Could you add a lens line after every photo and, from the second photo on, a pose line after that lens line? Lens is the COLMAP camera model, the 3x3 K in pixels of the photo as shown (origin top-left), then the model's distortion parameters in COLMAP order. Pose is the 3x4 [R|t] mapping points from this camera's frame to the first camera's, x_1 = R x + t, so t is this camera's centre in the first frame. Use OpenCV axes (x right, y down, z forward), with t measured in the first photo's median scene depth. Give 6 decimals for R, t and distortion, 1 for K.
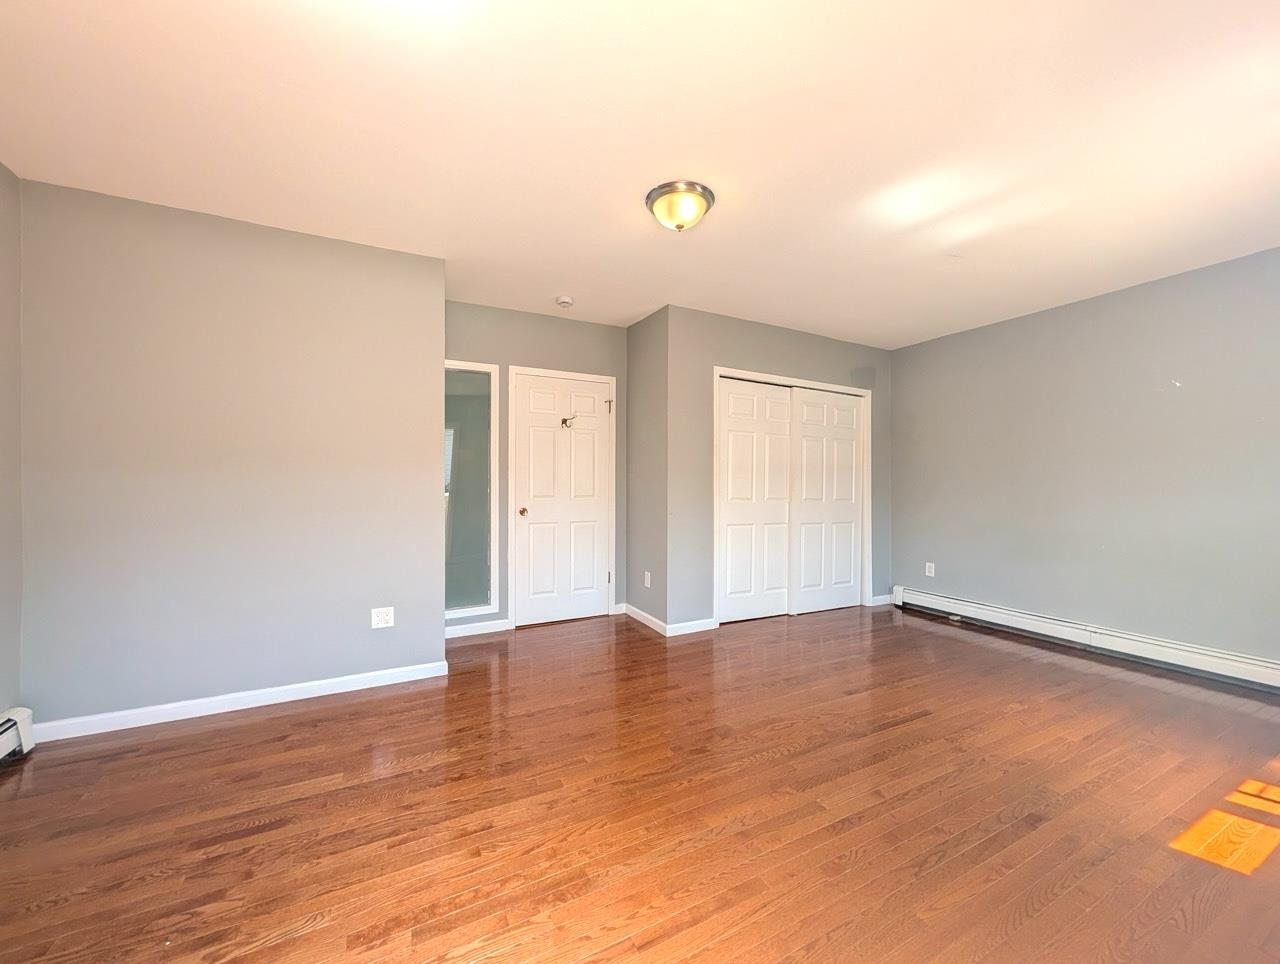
lens RADIAL K [[494.8, 0, 641.1], [0, 494.8, 481.0], [0, 0, 1]] dist [0.001593, -0.000589]
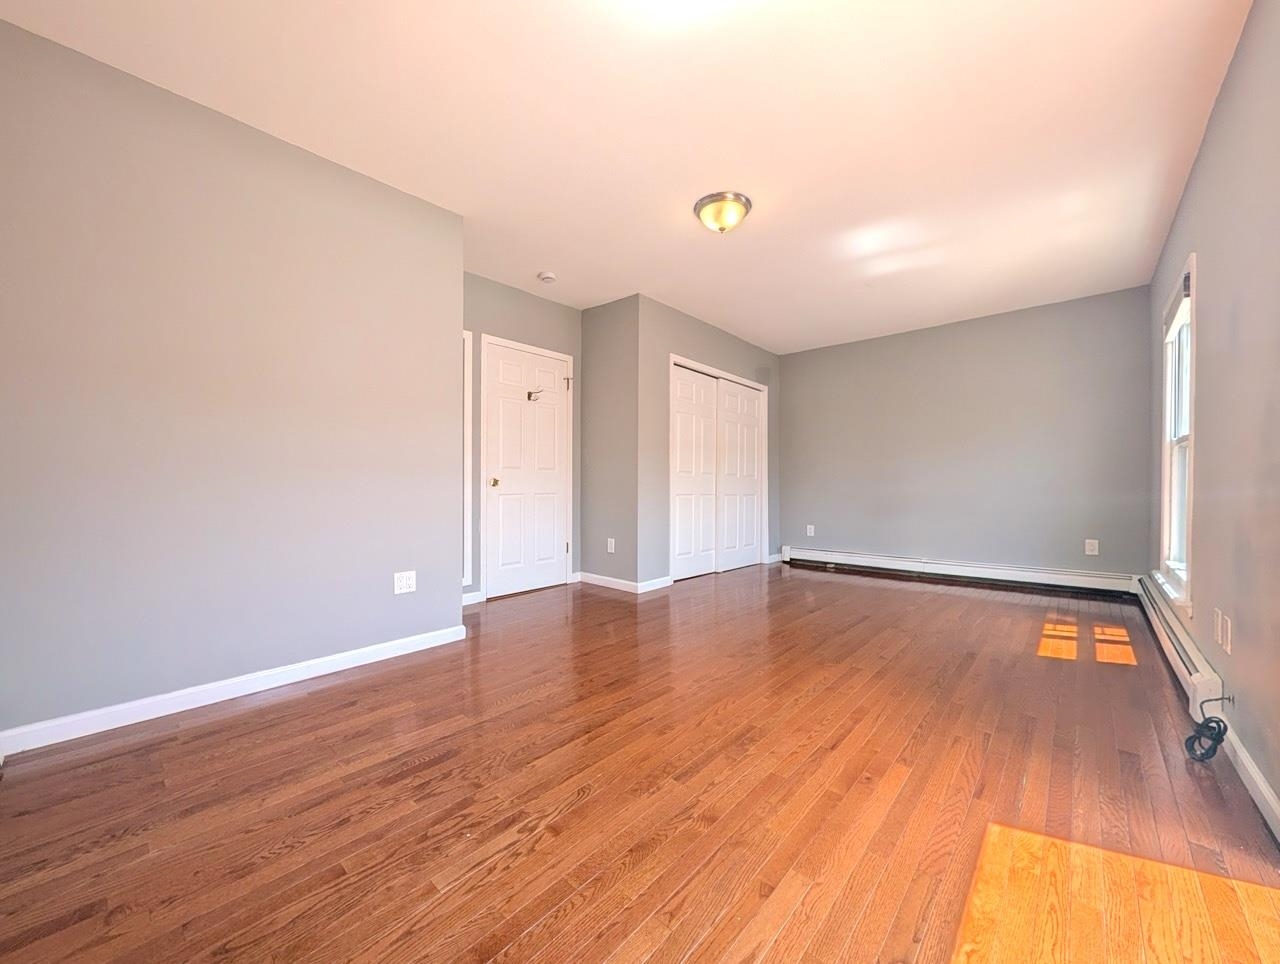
lens RADIAL K [[494.8, 0, 641.0], [0, 494.8, 483.3], [0, 0, 1]] dist [0.001593, -0.000589]
pose [[0.933679, -0.002793, 0.358100, -0.340710], [0.001478, 0.999991, 0.003947, 0.064200], [-0.358108, -0.003156, 0.933675, -0.036305]]
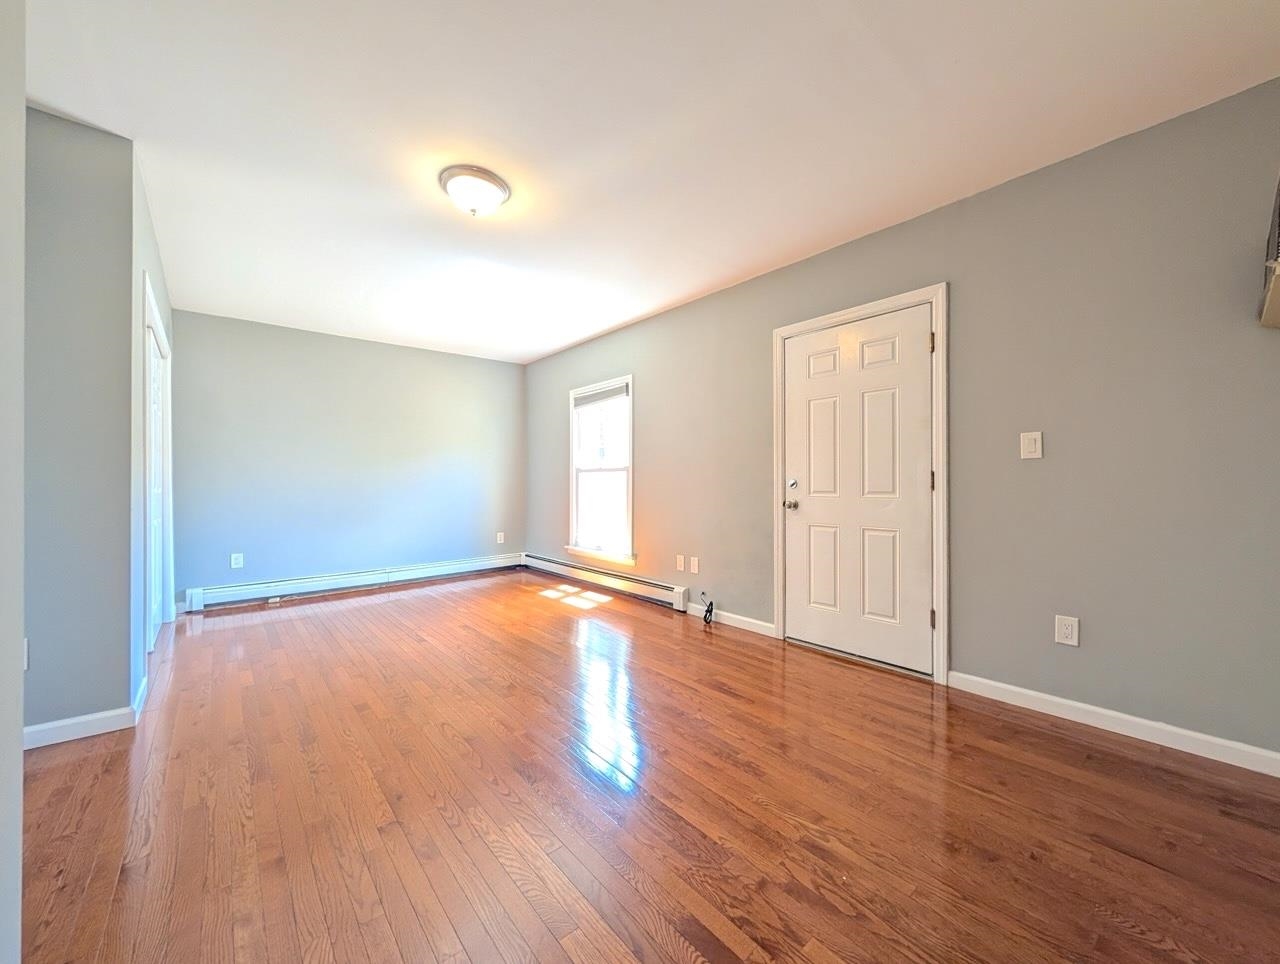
lens RADIAL K [[494.8, 0, 642.6], [0, 494.8, 482.6], [0, 0, 1]] dist [0.001593, -0.000589]
pose [[-0.232505, -0.001848, 0.972593, -0.644048], [0.000589, 0.999998, 0.002041, 0.034179], [-0.972595, 0.001047, -0.232503, 0.569312]]
